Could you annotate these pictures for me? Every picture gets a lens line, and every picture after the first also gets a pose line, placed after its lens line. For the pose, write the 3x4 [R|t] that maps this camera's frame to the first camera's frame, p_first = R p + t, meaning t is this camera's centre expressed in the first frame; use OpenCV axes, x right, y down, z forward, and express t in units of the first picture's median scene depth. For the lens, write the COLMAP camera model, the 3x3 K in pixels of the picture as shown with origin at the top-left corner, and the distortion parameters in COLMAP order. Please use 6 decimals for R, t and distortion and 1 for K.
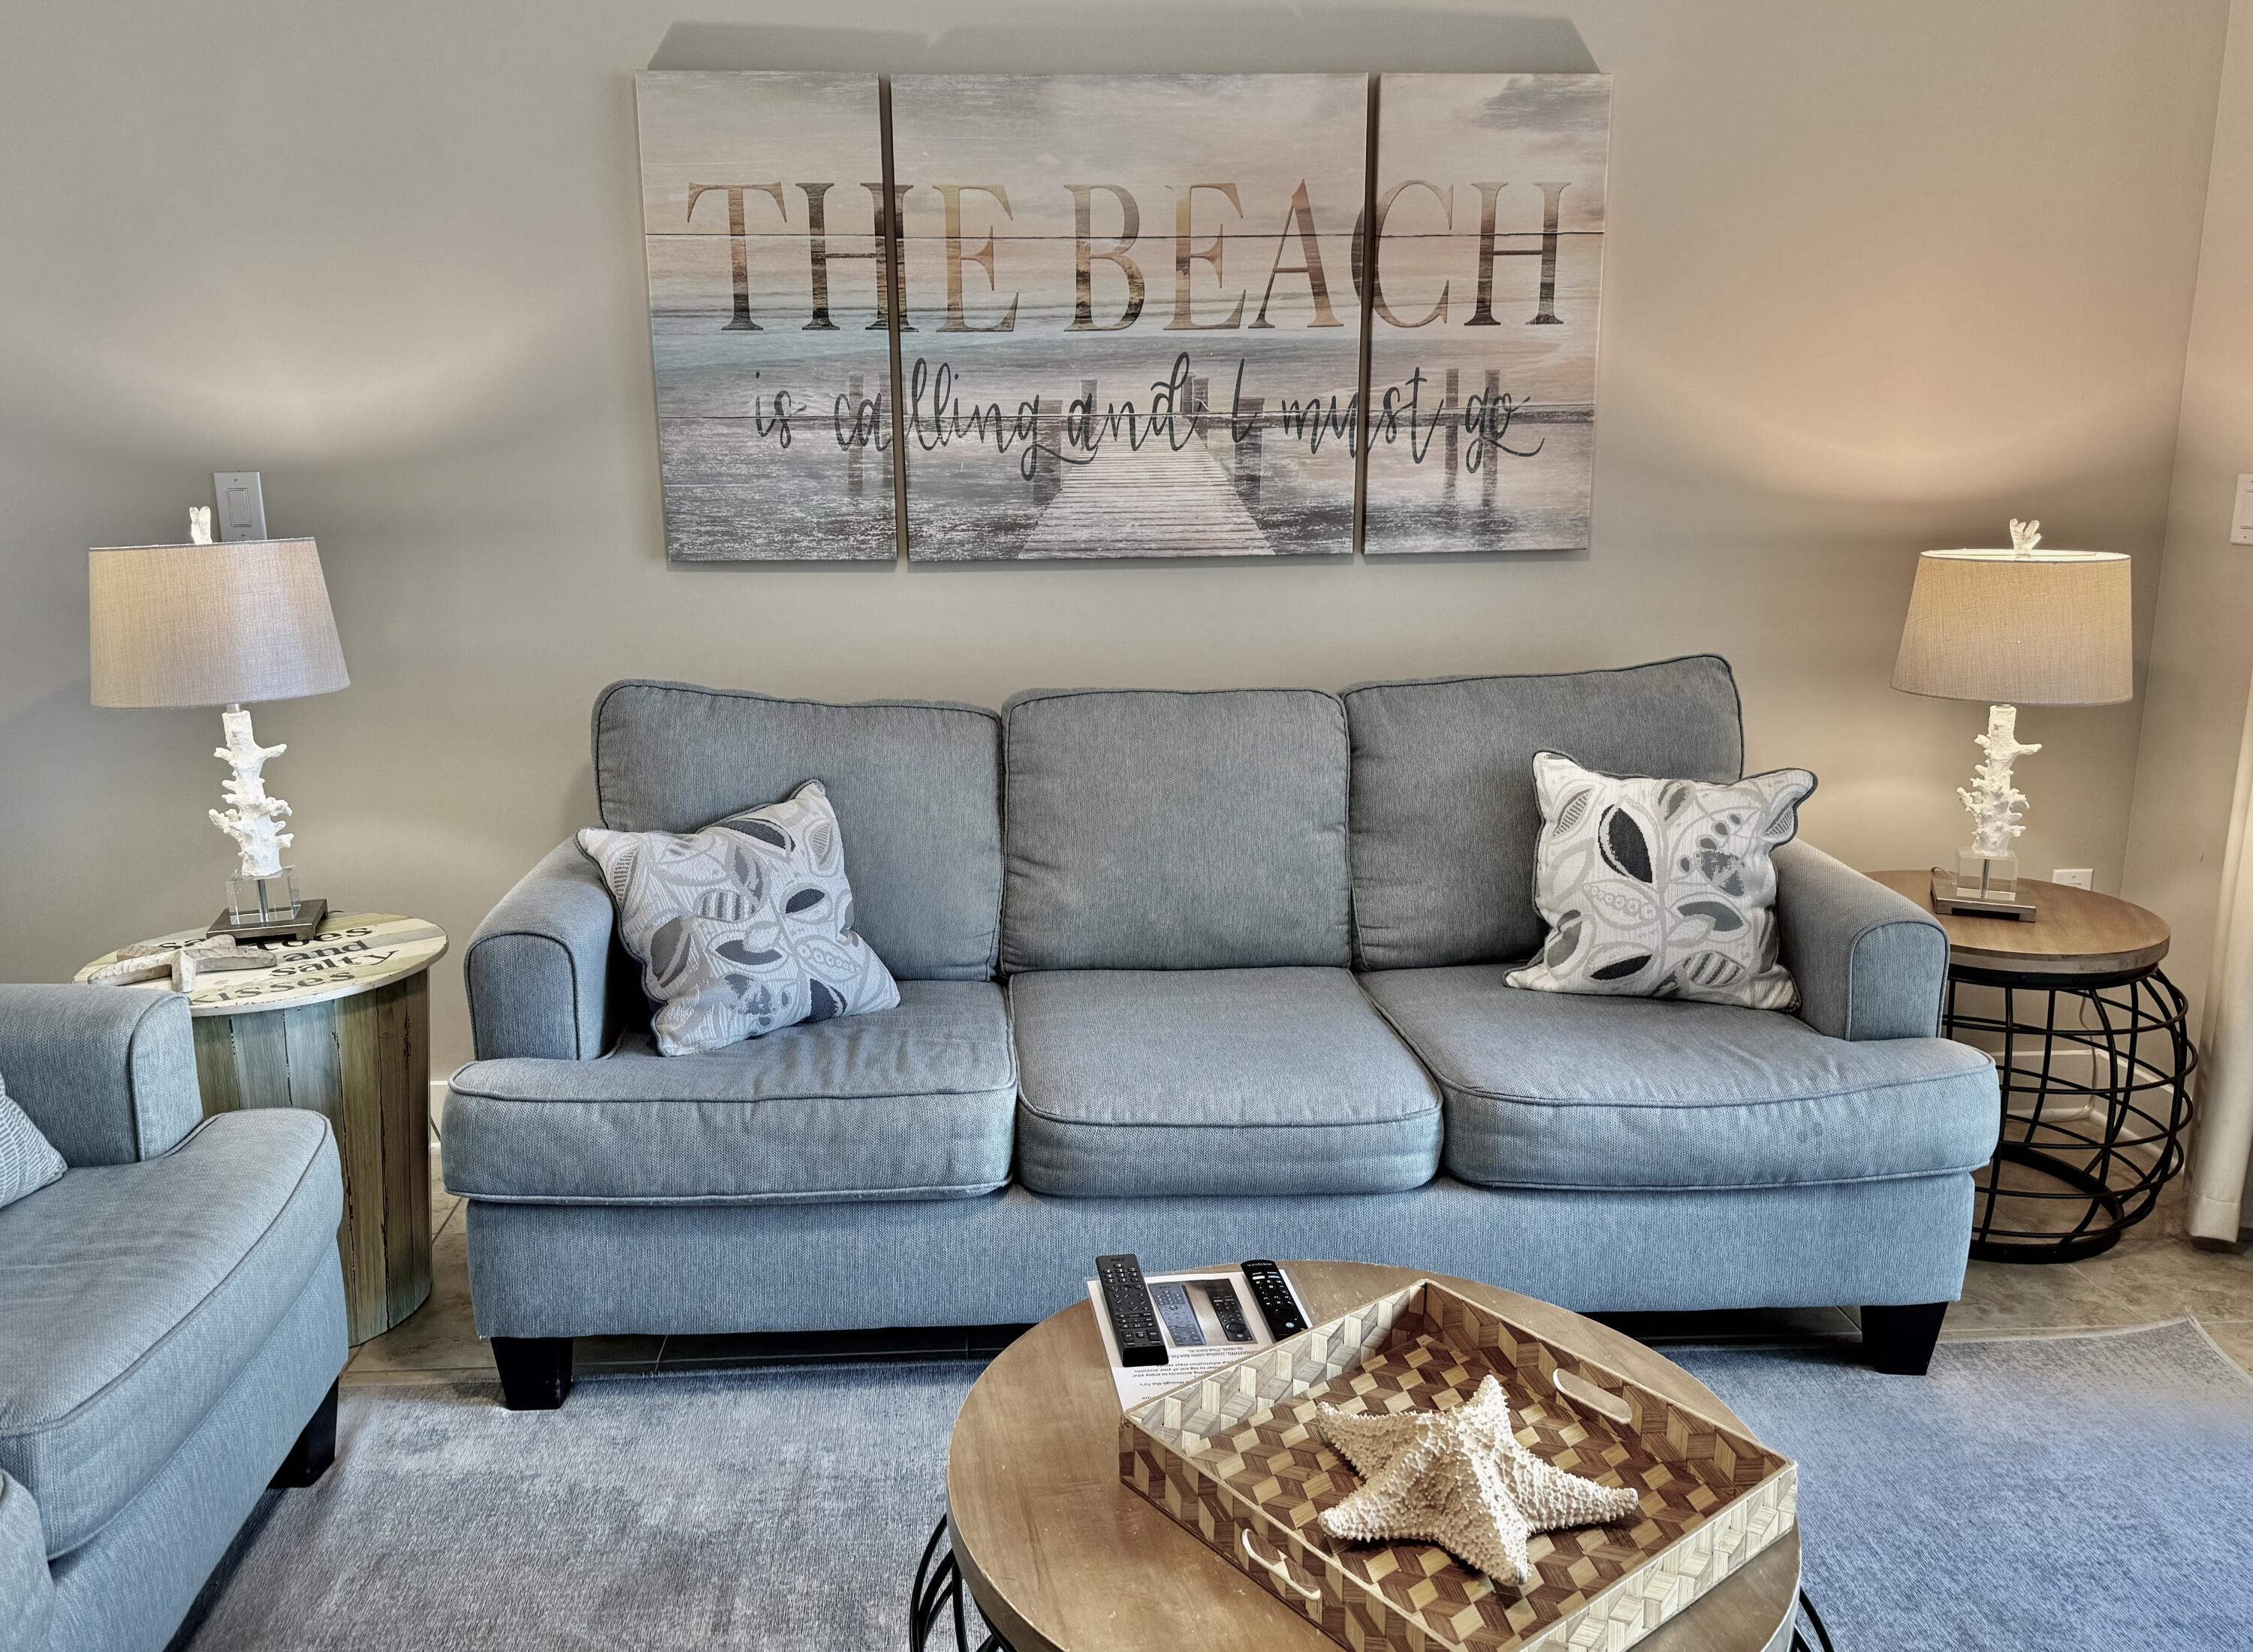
lens RADIAL K [[1736.9, 0, 1100.2], [0, 1736.9, 806.8], [0, 0, 1]] dist [0.063656, -0.061090]
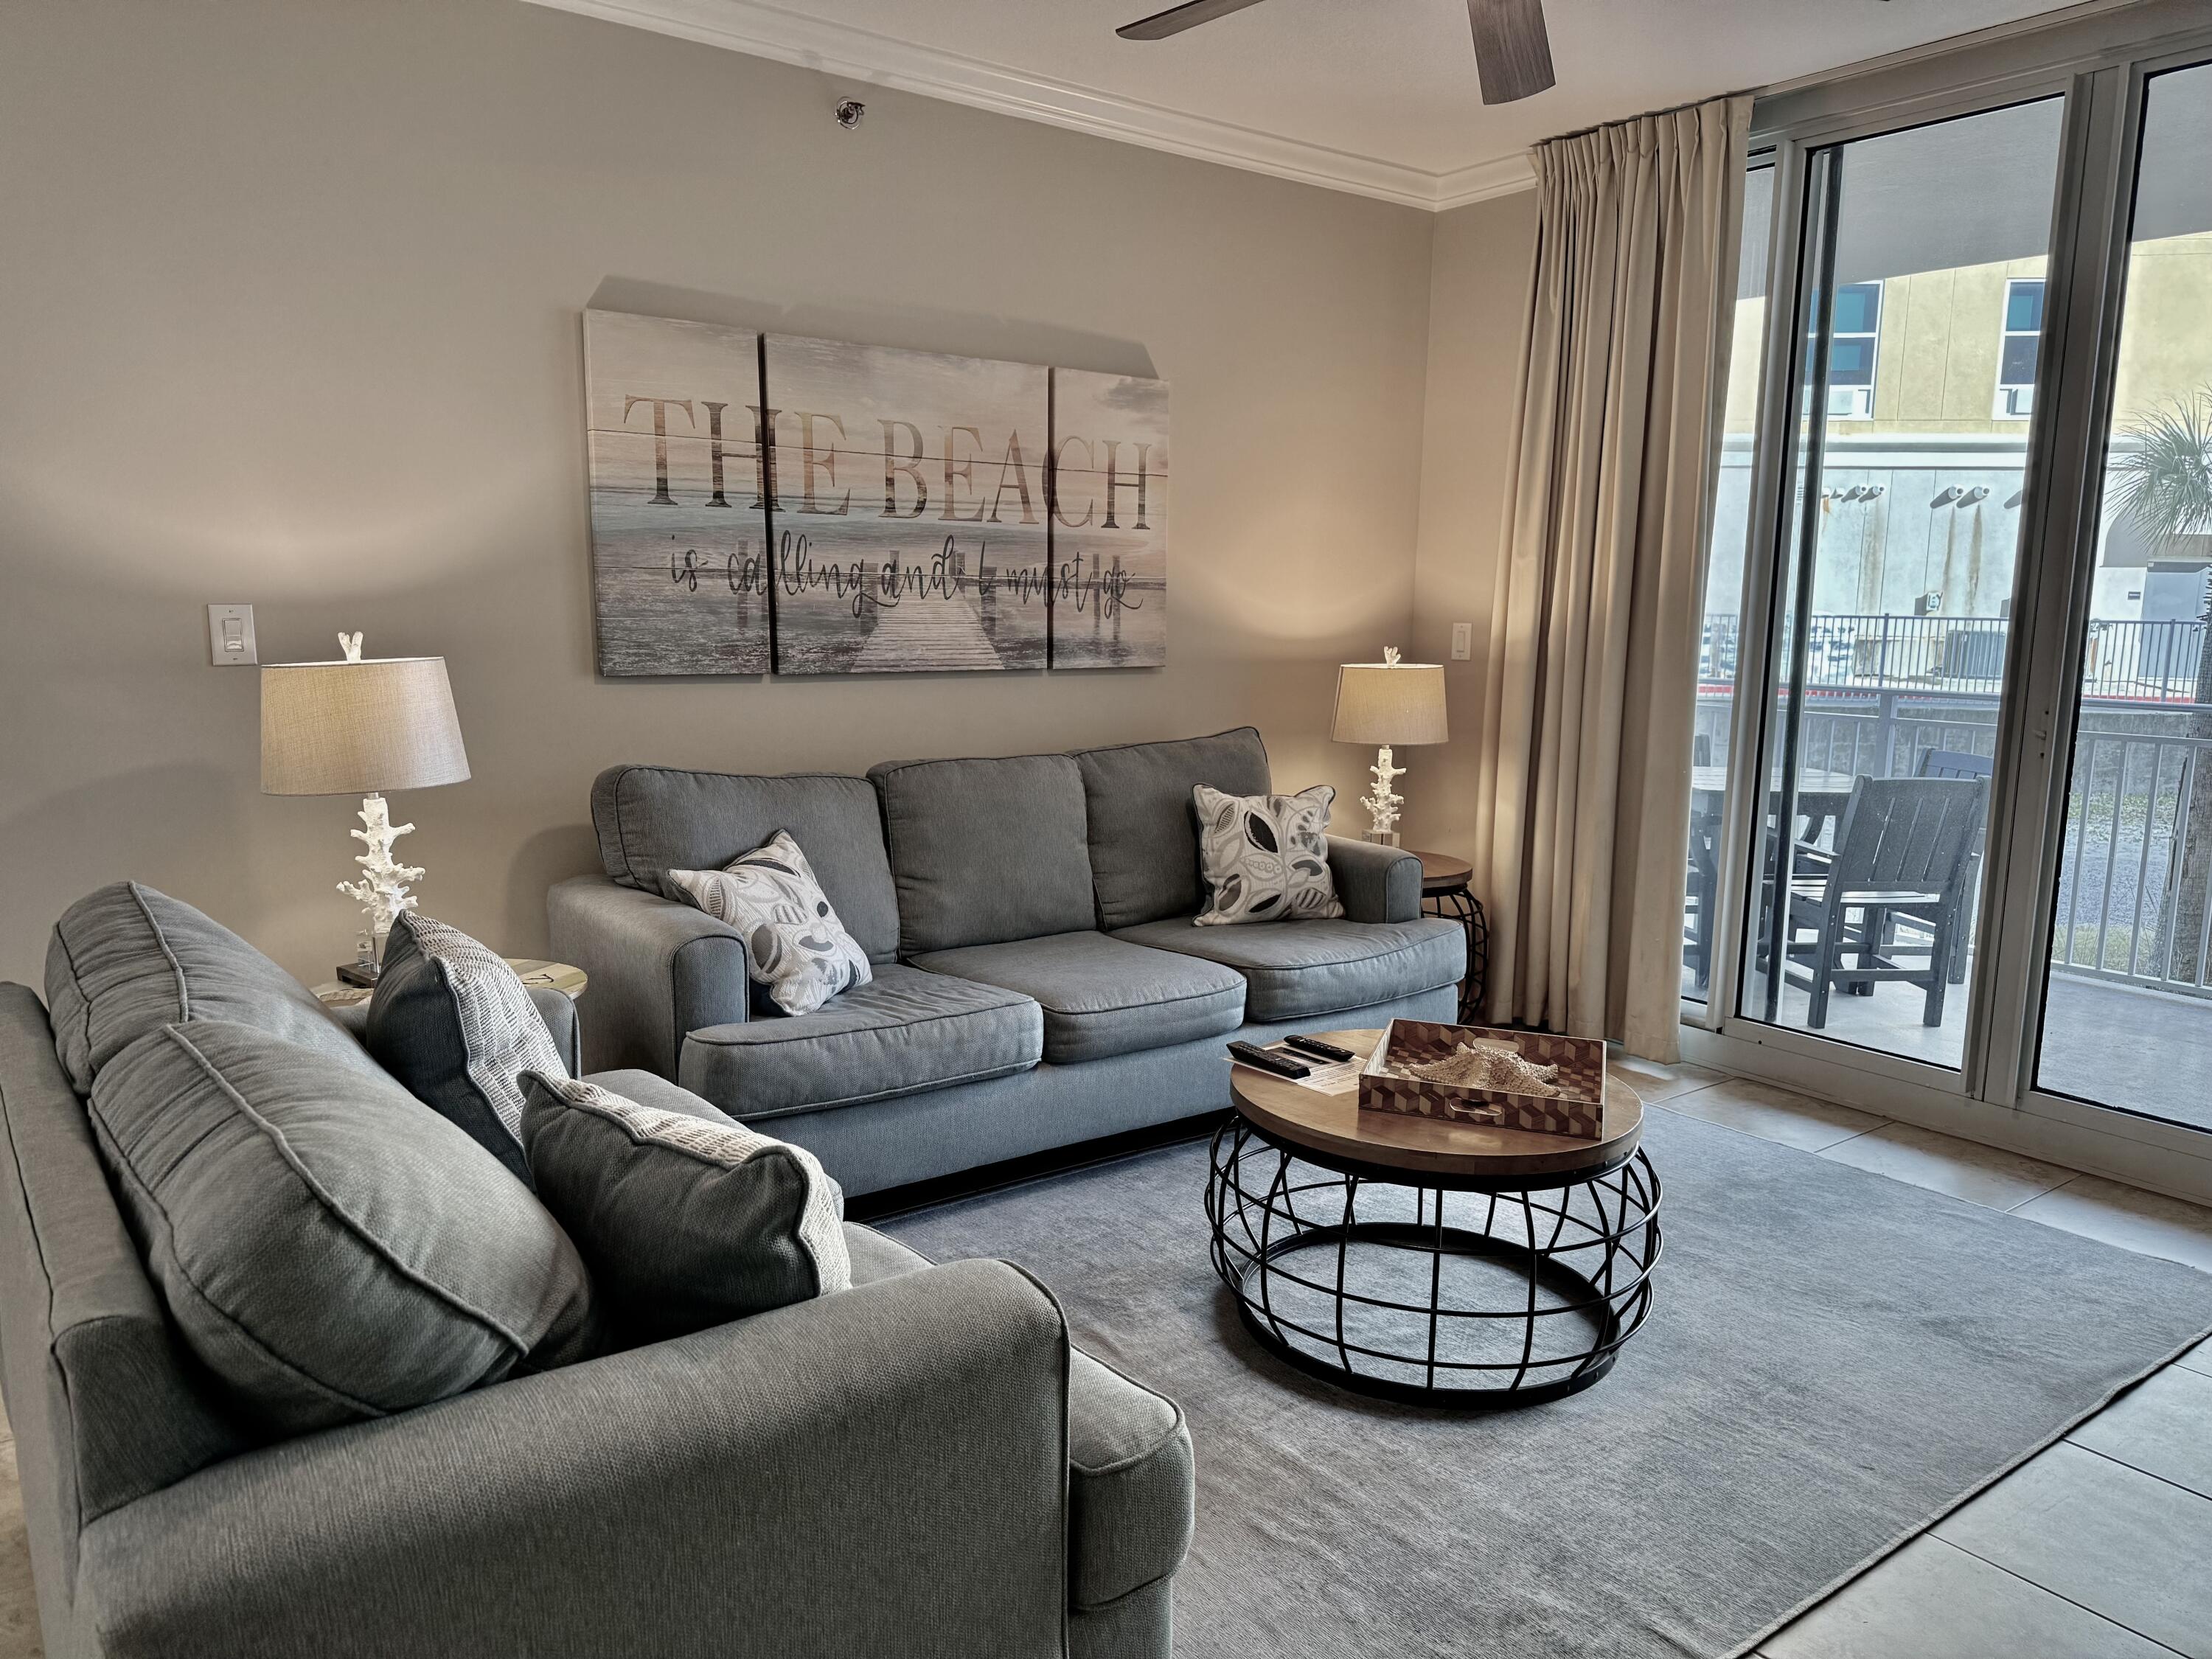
lens RADIAL K [[1554.3, 0, 1175.2], [0, 1554.3, 842.3], [0, 0, 1]] dist [0.053110, -0.018419]
pose [[0.814186, -0.070440, 0.576315, -0.603786], [0.096921, 0.995175, -0.015291, 0.042599], [-0.572457, 0.068307, 0.817085, -0.192156]]
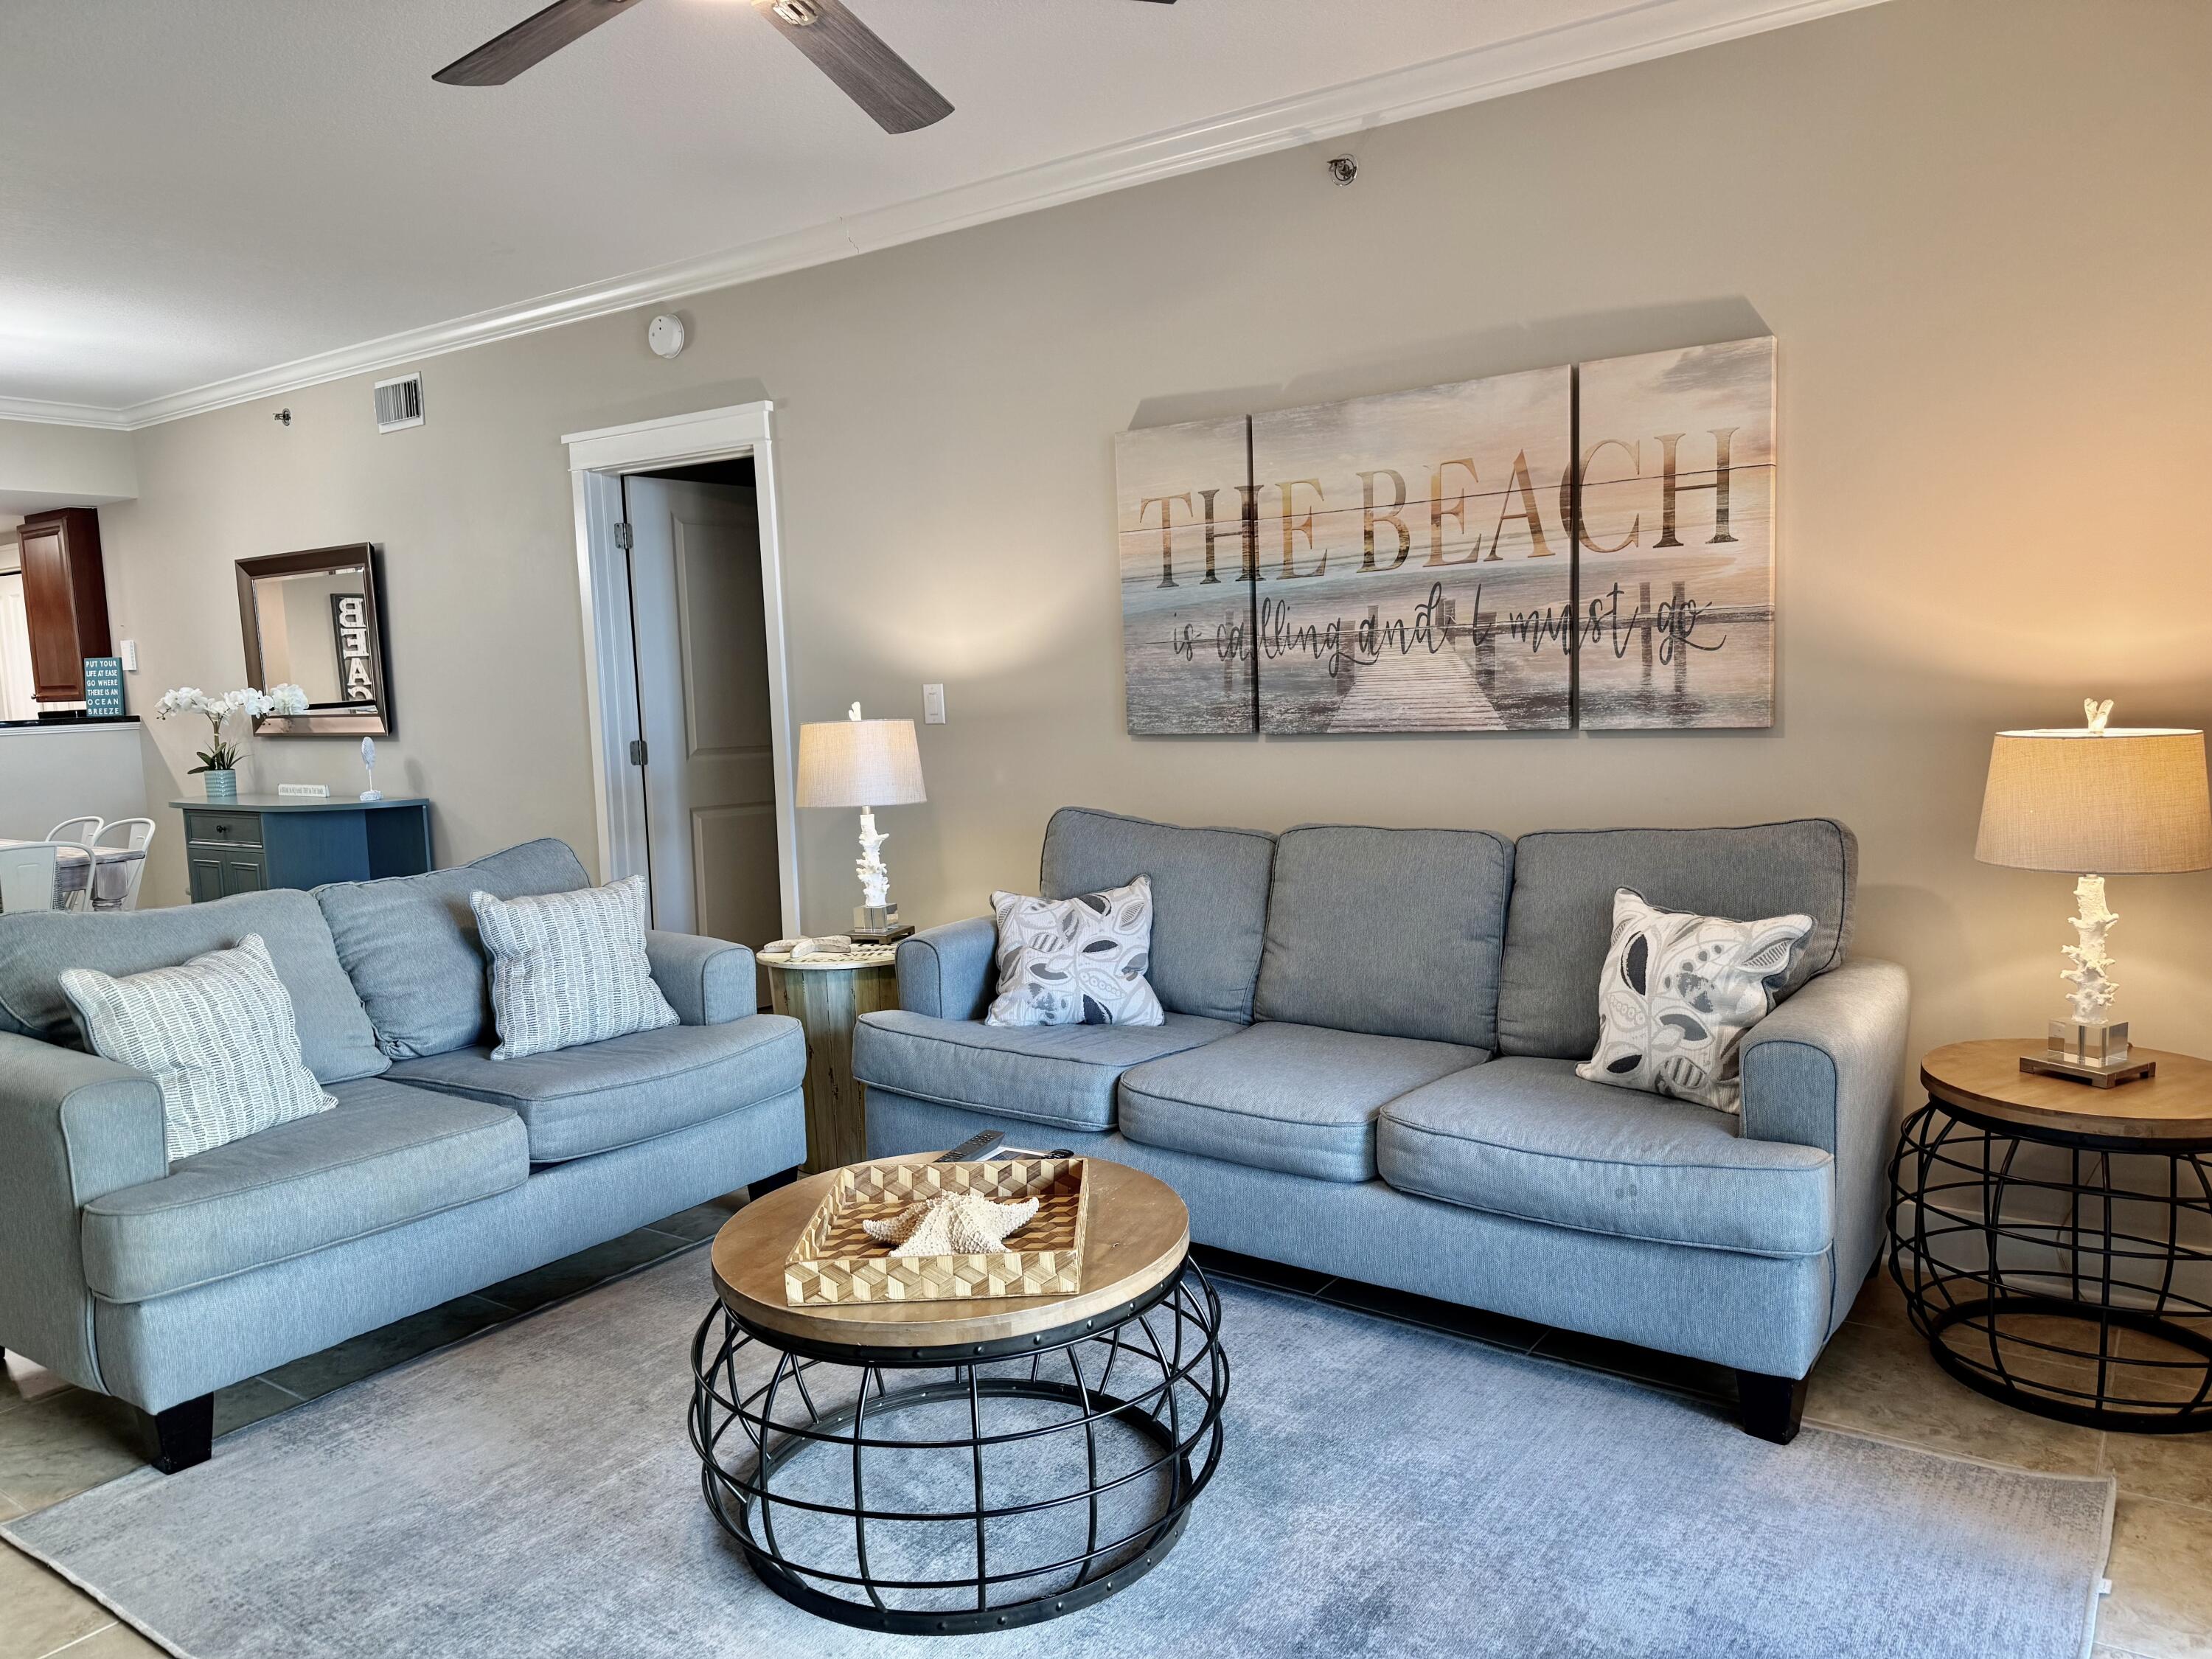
lens RADIAL K [[1553.5, 0, 1105.9], [0, 1553.5, 851.8], [0, 0, 1]] dist [0.005018, -0.004477]
pose [[0.773551, 0.050339, -0.631732, 0.640498], [-0.103302, 0.993524, -0.047324, 0.031329], [0.625259, 0.101867, 0.773741, -0.072544]]
